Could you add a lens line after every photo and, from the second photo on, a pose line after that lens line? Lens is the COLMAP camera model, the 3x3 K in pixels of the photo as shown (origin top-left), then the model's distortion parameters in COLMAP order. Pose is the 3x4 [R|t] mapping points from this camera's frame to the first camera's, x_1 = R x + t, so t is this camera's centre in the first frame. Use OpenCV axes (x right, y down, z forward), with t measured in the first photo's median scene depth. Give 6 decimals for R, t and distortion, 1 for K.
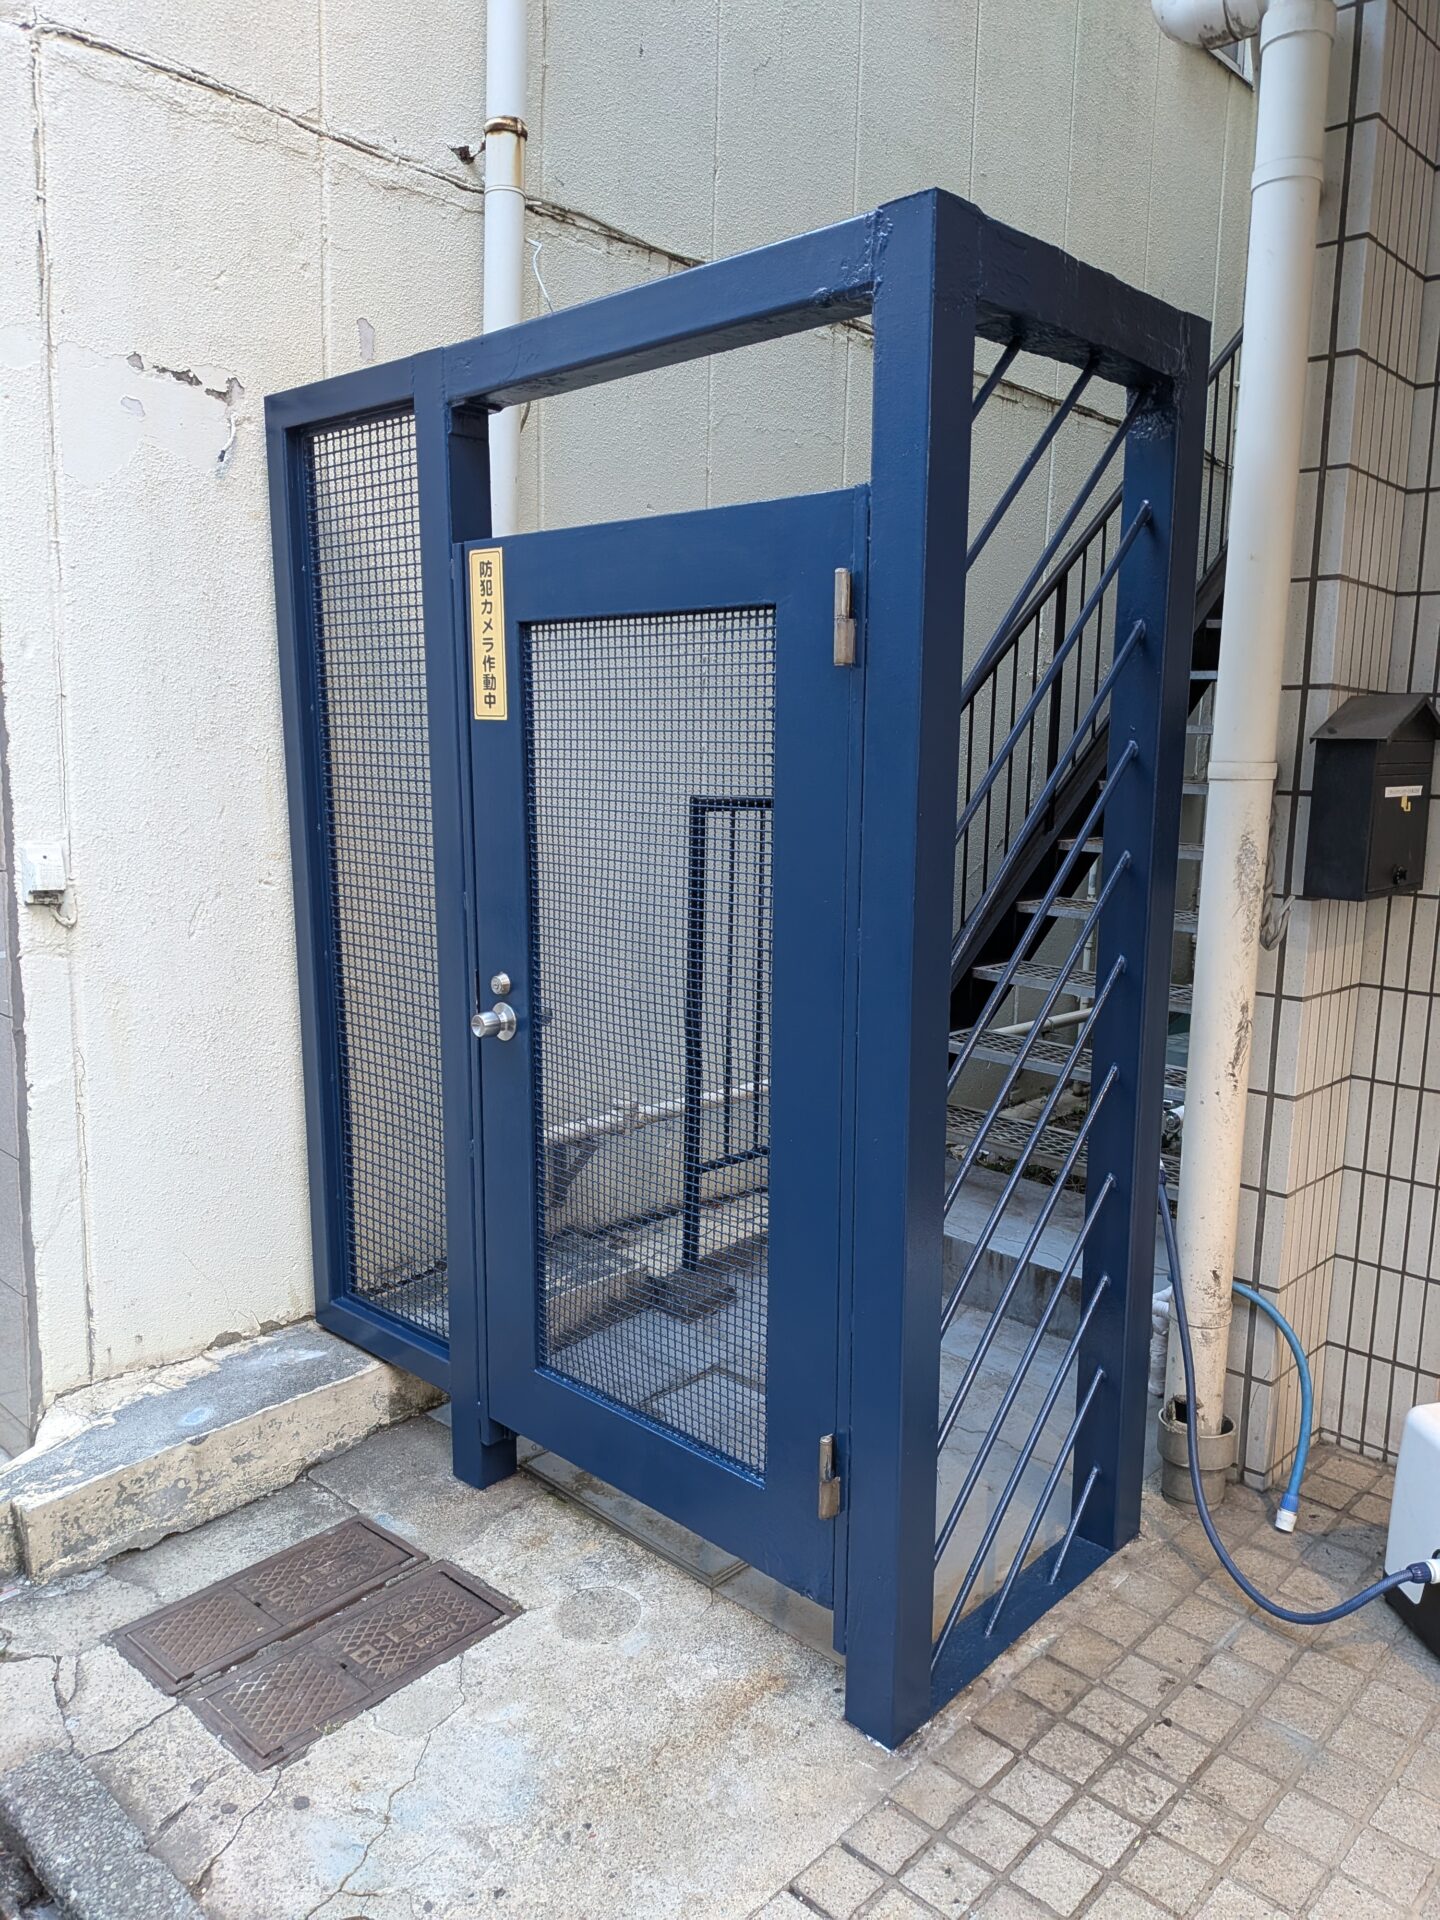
lens RADIAL K [[1392.4, 0, 729.2], [0, 1392.4, 960.8], [0, 0, 1]] dist [-0.010312, 0.001254]
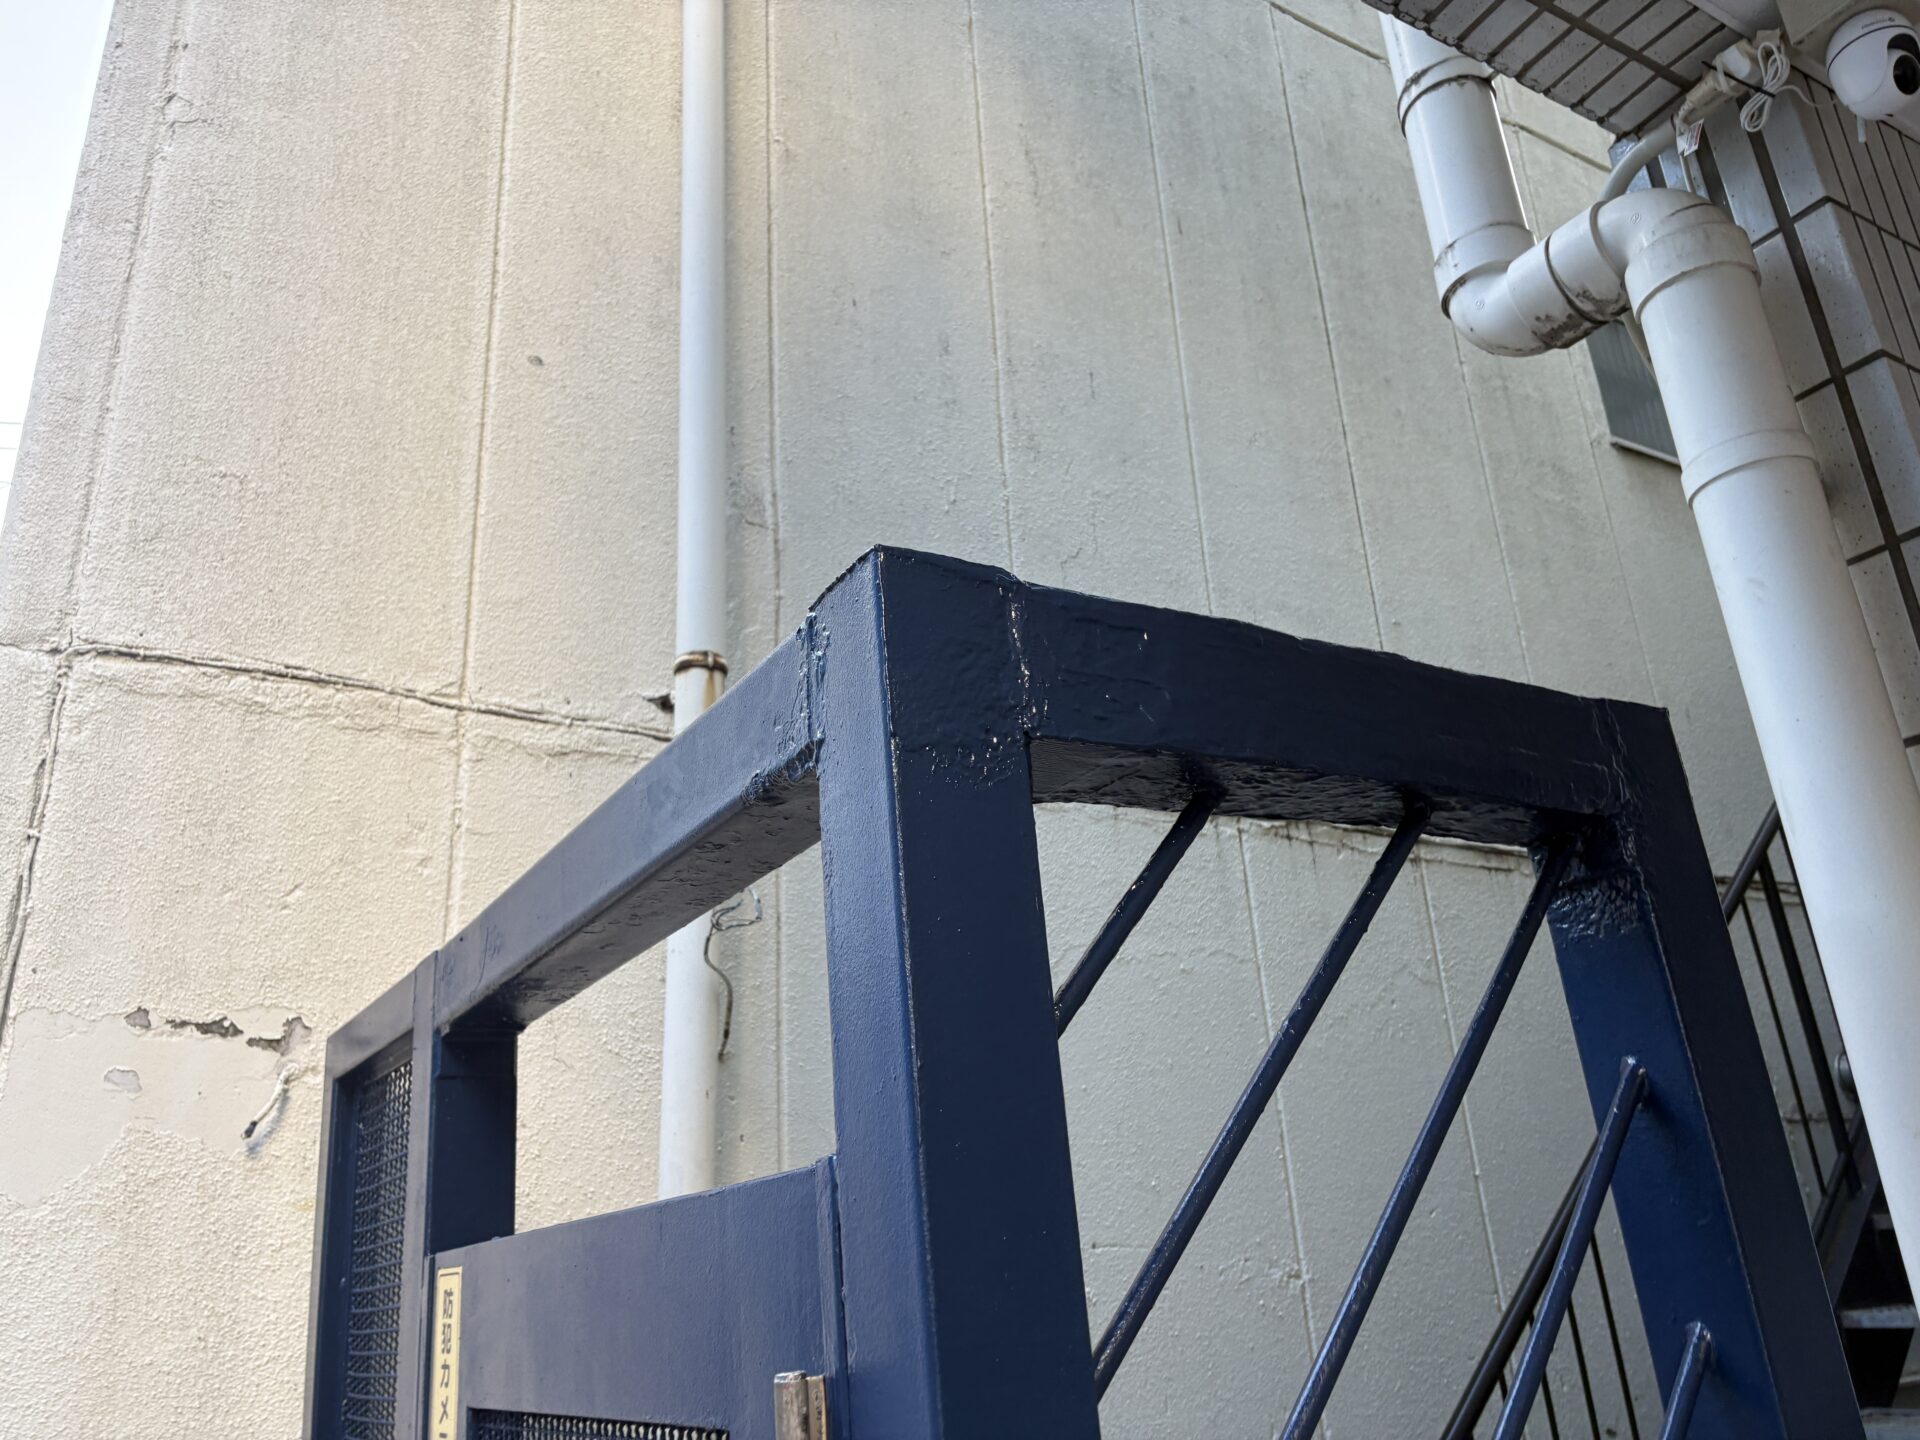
lens RADIAL K [[1443.9, 0, 958.4], [0, 1443.9, 729.9], [0, 0, 1]] dist [0.042693, -0.019982]
pose [[0.962328, -0.171374, -0.211081, 0.170641], [0.045358, 0.866658, -0.496837, -0.159730], [0.268080, 0.468546, 0.841782, 0.390364]]
